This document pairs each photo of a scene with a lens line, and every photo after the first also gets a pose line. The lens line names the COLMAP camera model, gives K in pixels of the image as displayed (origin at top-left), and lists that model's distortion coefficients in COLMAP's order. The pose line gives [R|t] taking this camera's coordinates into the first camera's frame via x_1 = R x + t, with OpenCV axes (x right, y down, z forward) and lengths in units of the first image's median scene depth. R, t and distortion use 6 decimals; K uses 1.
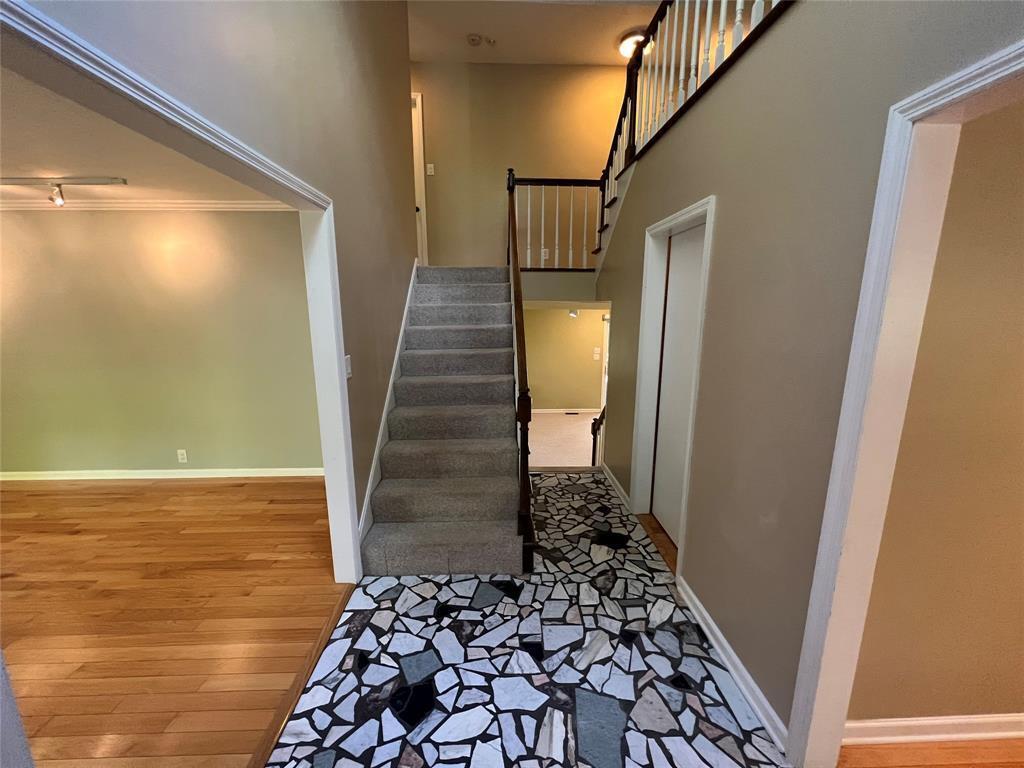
lens RADIAL K [[407.5, 0, 511.3], [0, 407.5, 385.1], [0, 0, 1]] dist [-0.001756, -0.000199]
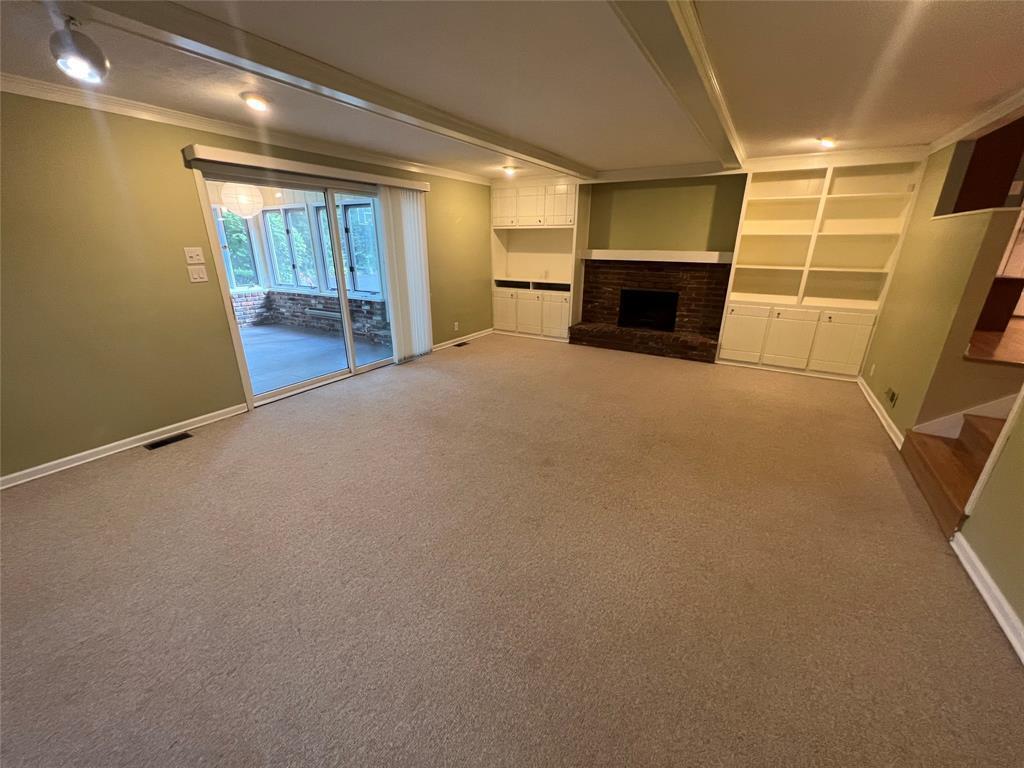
lens RADIAL K [[407.5, 0, 512.2], [0, 407.5, 384.9], [0, 0, 1]] dist [-0.001756, -0.000199]
pose [[0.545824, -0.274986, 0.791491, 0.045875], [0.155945, 0.961448, 0.226492, -0.011139], [-0.823260, -0.000195, 0.567664, 0.555218]]
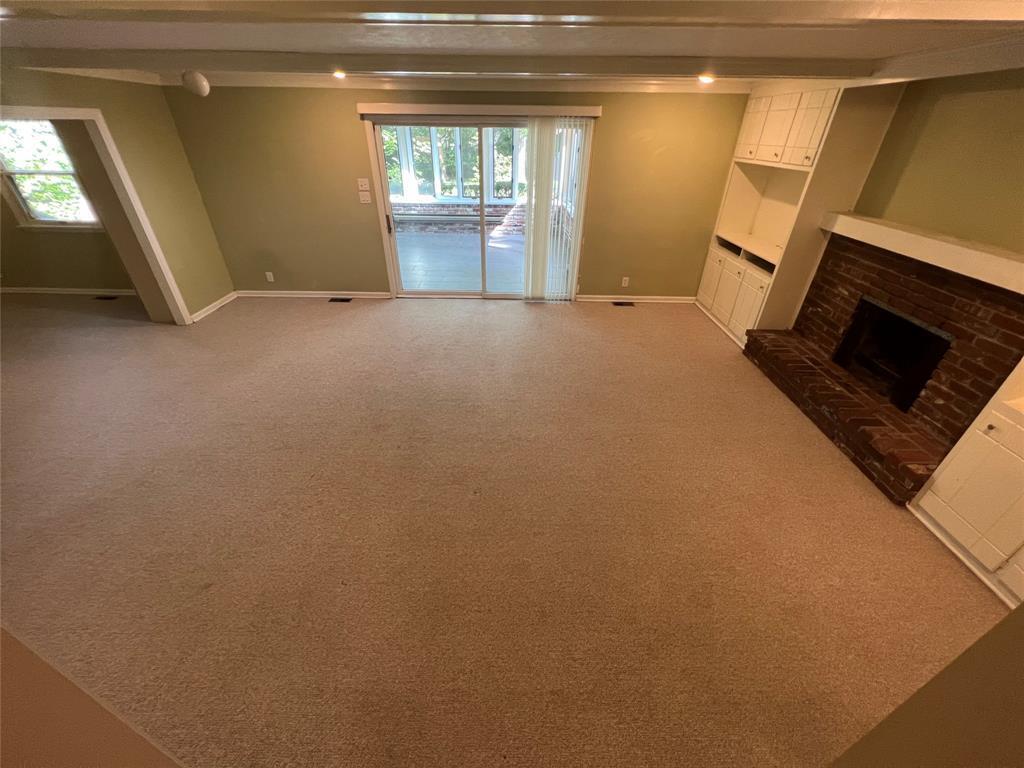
lens RADIAL K [[407.5, 0, 511.7], [0, 407.5, 384.9], [0, 0, 1]] dist [-0.001756, -0.000199]
pose [[0.999165, 0.032475, -0.024782, 0.424379], [-0.021463, 0.933503, 0.357926, -0.033916], [0.034758, -0.357095, 0.933421, 0.407412]]
